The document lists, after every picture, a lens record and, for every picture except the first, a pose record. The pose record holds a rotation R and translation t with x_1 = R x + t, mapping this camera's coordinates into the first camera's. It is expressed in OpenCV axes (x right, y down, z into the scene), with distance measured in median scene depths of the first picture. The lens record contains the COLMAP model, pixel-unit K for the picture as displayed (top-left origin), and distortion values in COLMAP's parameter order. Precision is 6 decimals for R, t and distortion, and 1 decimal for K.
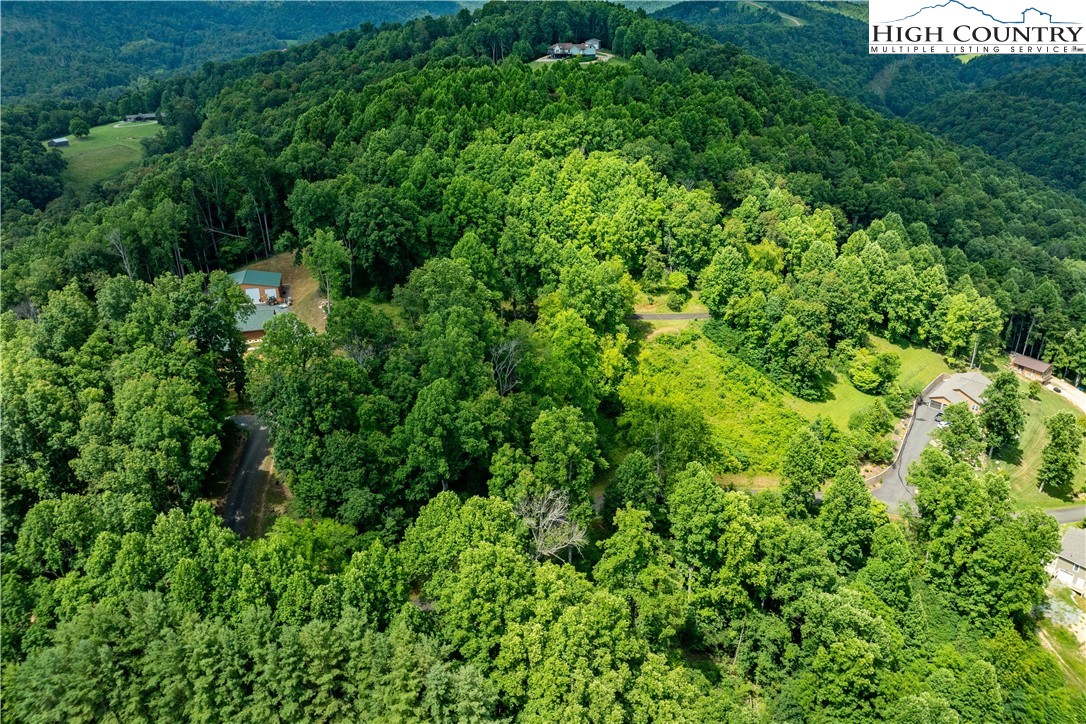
lens RADIAL K [[779.6, 0, 556.8], [0, 779.6, 343.0], [0, 0, 1]] dist [-0.041033, 0.000832]
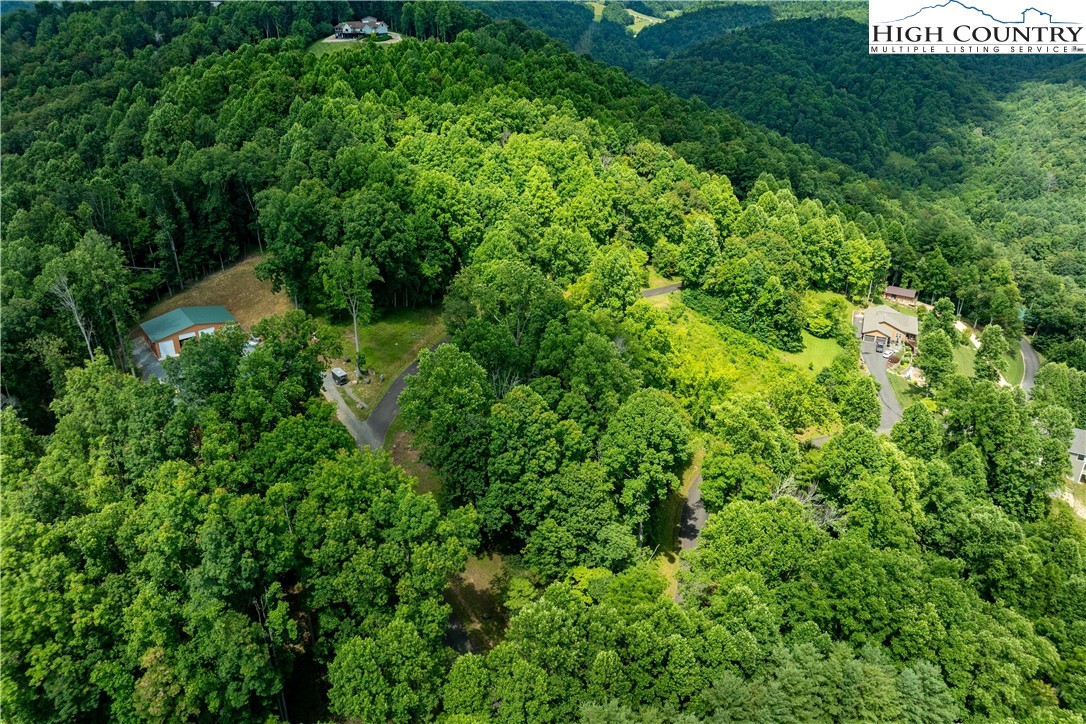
lens RADIAL K [[779.6, 0, 556.8], [0, 779.6, 343.0], [0, 0, 1]] dist [-0.041033, 0.000832]
pose [[0.920593, -0.158751, 0.356800, -0.321522], [0.148852, 0.987316, 0.055228, -0.042116], [-0.361041, 0.002268, 0.932547, 0.098107]]
